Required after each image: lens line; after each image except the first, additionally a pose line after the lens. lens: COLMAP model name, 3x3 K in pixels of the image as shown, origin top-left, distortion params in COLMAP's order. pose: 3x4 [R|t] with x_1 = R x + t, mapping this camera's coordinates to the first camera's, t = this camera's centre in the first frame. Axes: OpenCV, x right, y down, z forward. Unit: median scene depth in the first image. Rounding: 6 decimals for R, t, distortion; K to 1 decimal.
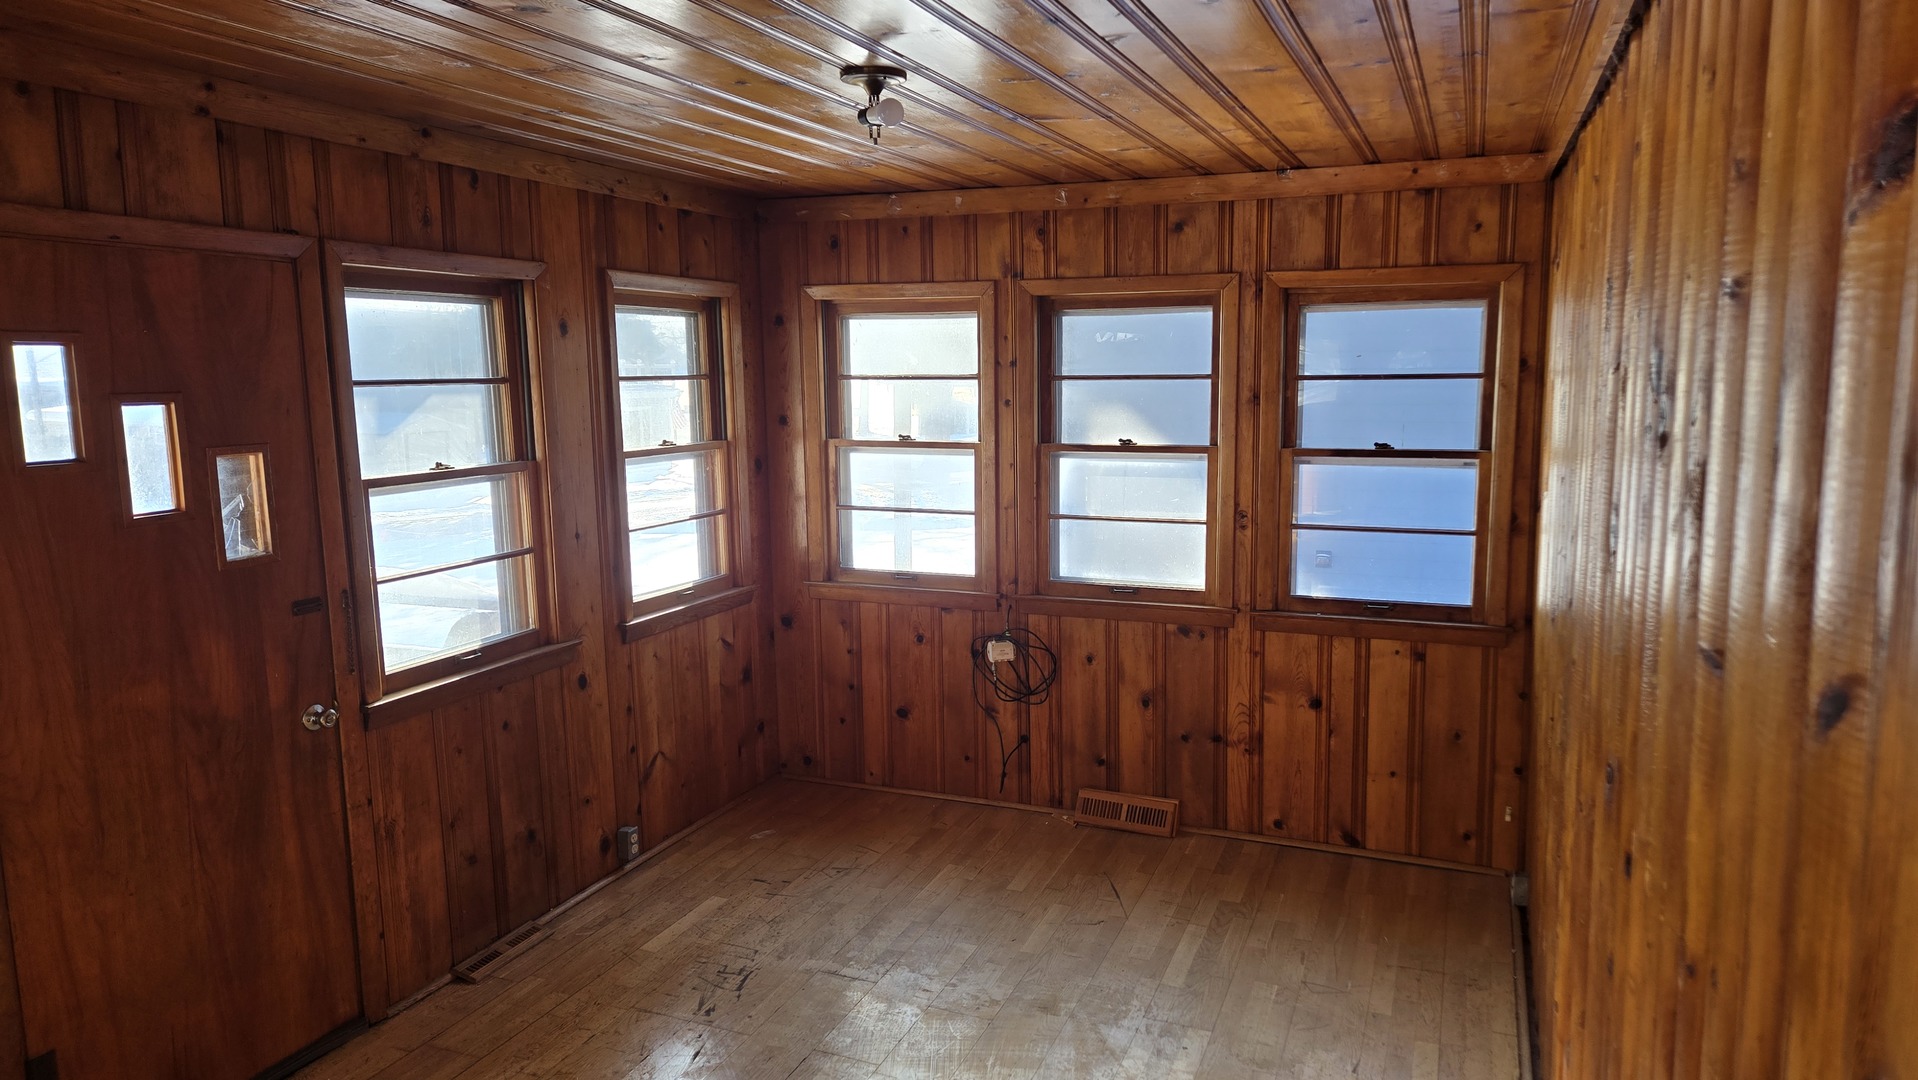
lens RADIAL K [[1227.3, 0, 959.0], [0, 1227.3, 540.0], [0, 0, 1]] dist [0.031740, -0.000011]
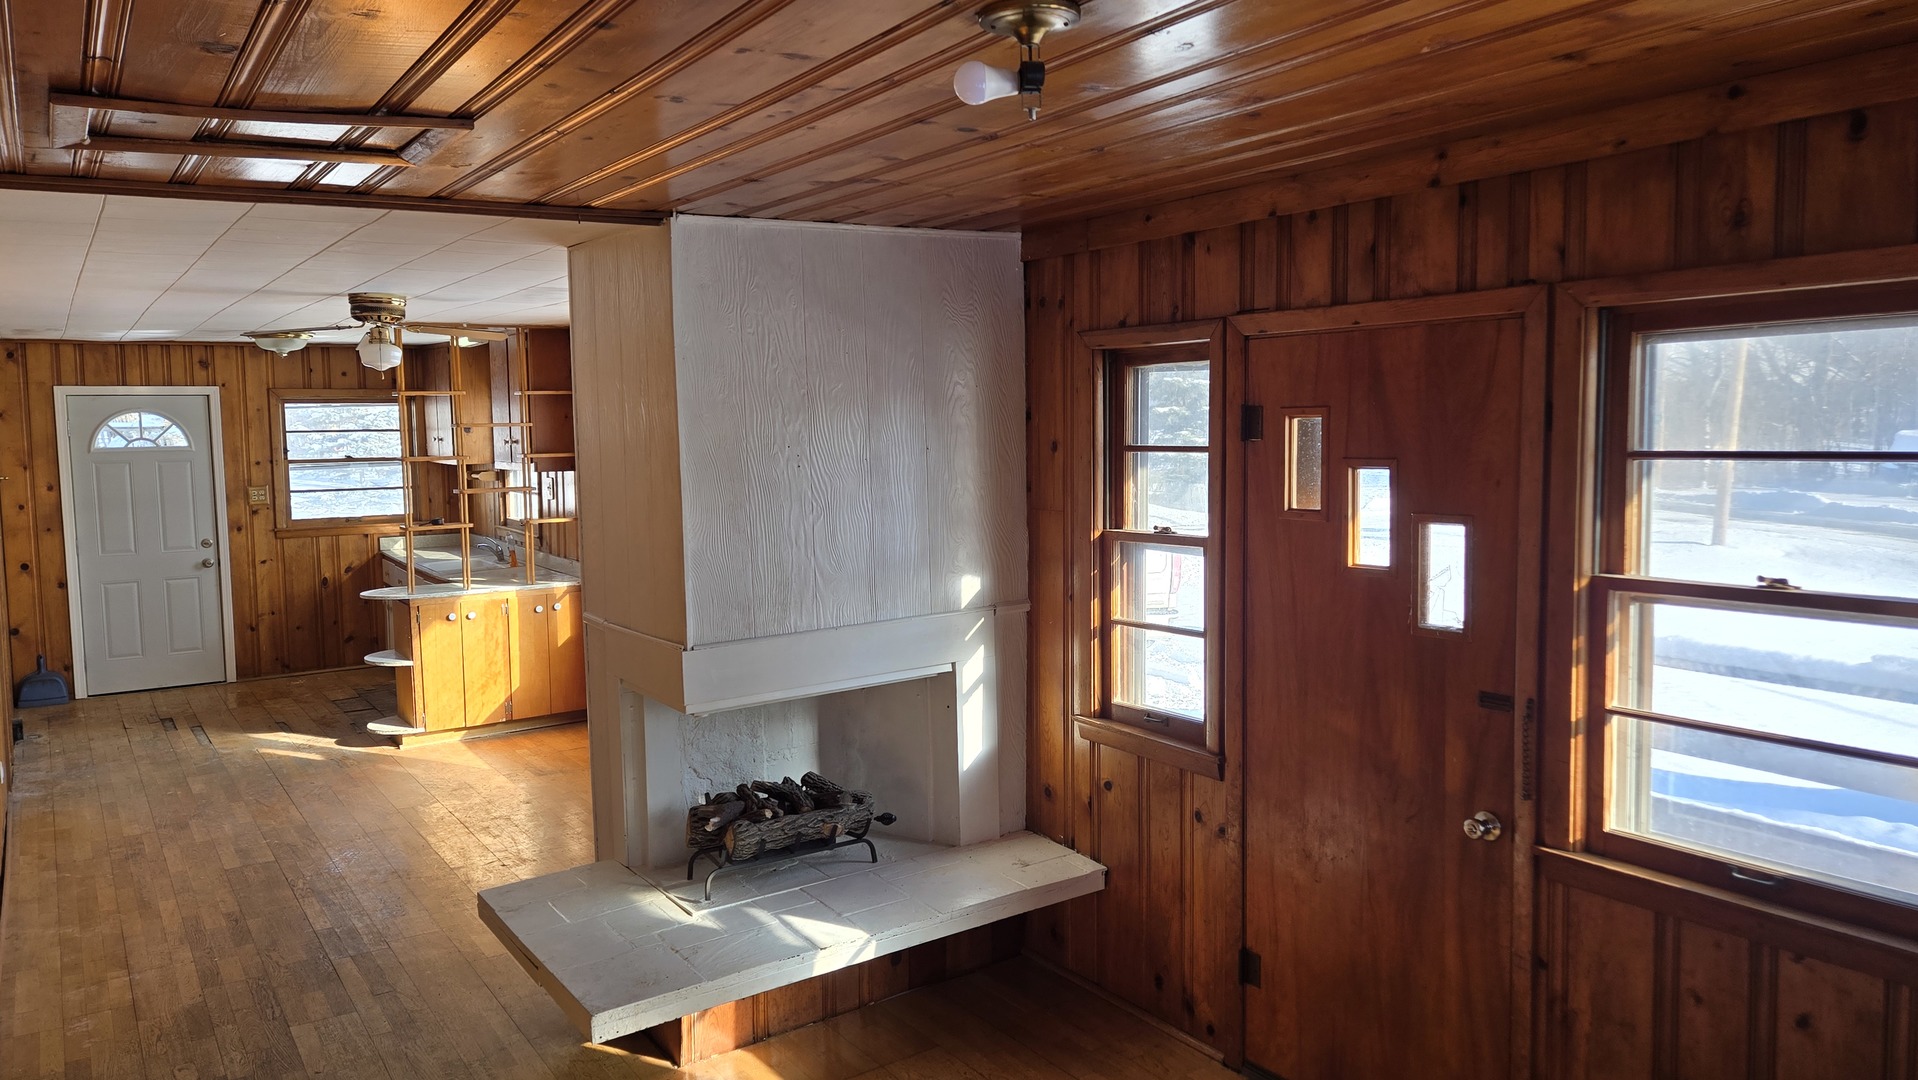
lens RADIAL K [[1227.3, 0, 959.0], [0, 1227.3, 540.0], [0, 0, 1]] dist [0.031740, -0.000011]
pose [[-0.521225, 0.072749, -0.850313, 0.444179], [-0.116992, 0.980863, 0.155632, -0.161576], [0.845362, 0.180599, -0.502740, 1.158853]]
